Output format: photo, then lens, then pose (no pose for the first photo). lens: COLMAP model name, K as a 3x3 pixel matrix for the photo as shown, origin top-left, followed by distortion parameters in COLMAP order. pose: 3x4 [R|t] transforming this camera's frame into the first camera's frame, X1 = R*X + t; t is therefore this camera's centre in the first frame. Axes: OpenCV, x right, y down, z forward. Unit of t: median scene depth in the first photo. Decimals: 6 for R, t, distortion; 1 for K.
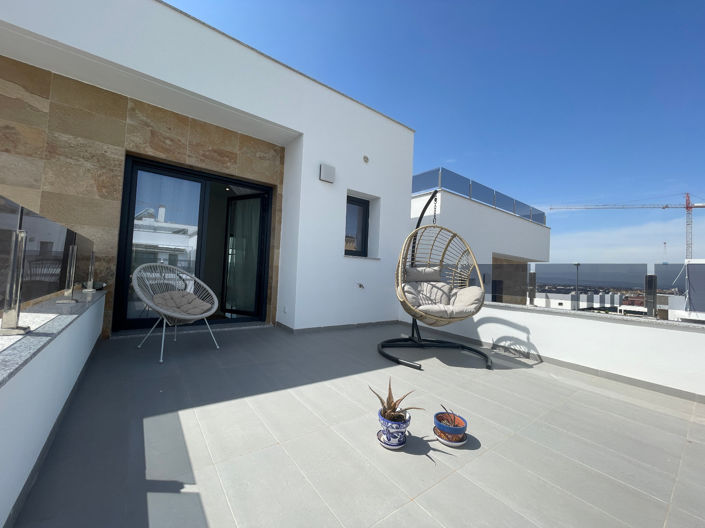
lens RADIAL K [[282.5, 0, 350.8], [0, 282.5, 261.9], [0, 0, 1]] dist [-0.004239, -0.000130]
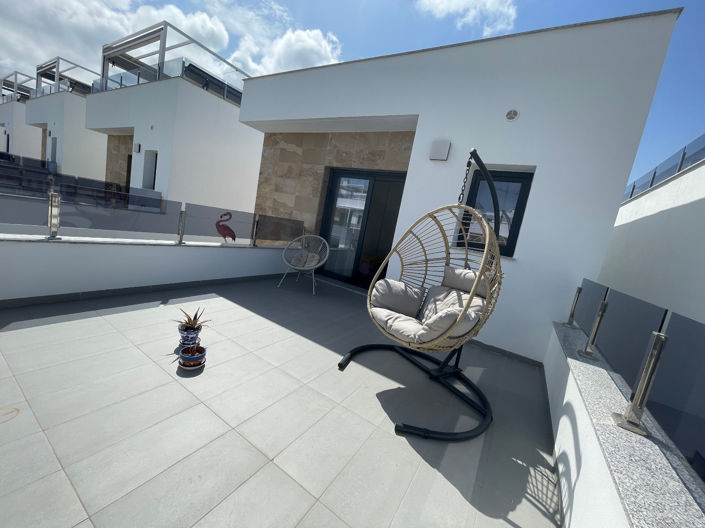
lens RADIAL K [[282.5, 0, 350.7], [0, 282.5, 263.7], [0, 0, 1]] dist [-0.004239, -0.000130]
pose [[0.359539, 0.151364, -0.920772, 0.849127], [-0.121738, 0.985931, 0.114540, -0.041757], [0.925155, 0.070912, 0.372907, 0.552803]]
